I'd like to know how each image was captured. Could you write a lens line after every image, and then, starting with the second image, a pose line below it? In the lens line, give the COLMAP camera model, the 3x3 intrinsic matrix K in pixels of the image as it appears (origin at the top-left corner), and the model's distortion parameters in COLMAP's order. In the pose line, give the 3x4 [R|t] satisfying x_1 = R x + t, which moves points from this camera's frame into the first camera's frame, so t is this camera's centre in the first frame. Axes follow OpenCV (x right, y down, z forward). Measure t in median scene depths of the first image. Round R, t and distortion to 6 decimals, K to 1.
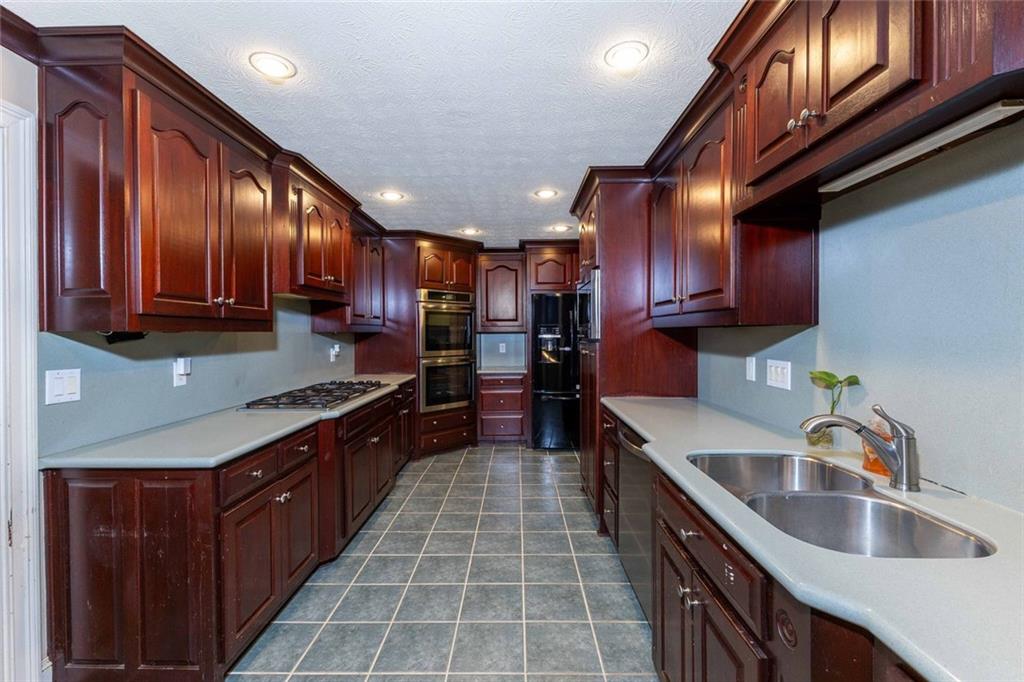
lens RADIAL K [[438.0, 0, 512.0], [0, 438.0, 341.0], [0, 0, 1]] dist [0.002234, 0.000165]
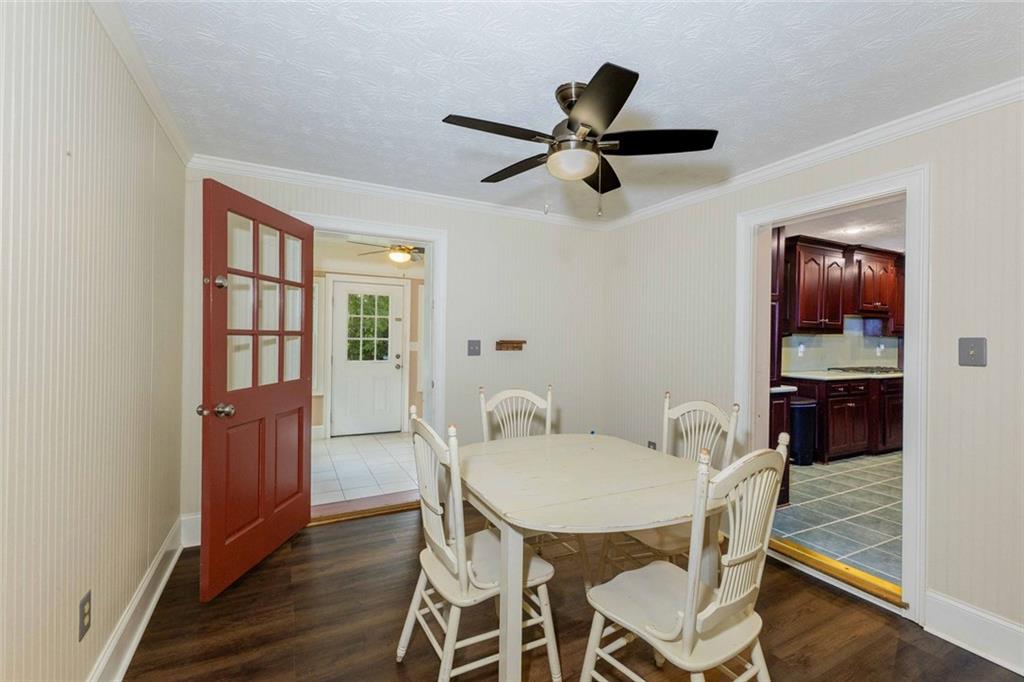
lens RADIAL K [[438.0, 0, 512.0], [0, 438.0, 341.0], [0, 0, 1]] dist [0.002234, 0.000165]
pose [[0.466416, 0.007227, -0.884536, 0.532361], [-0.021459, 0.999765, -0.003147, 0.050933], [0.884305, 0.020449, 0.466461, -1.294323]]
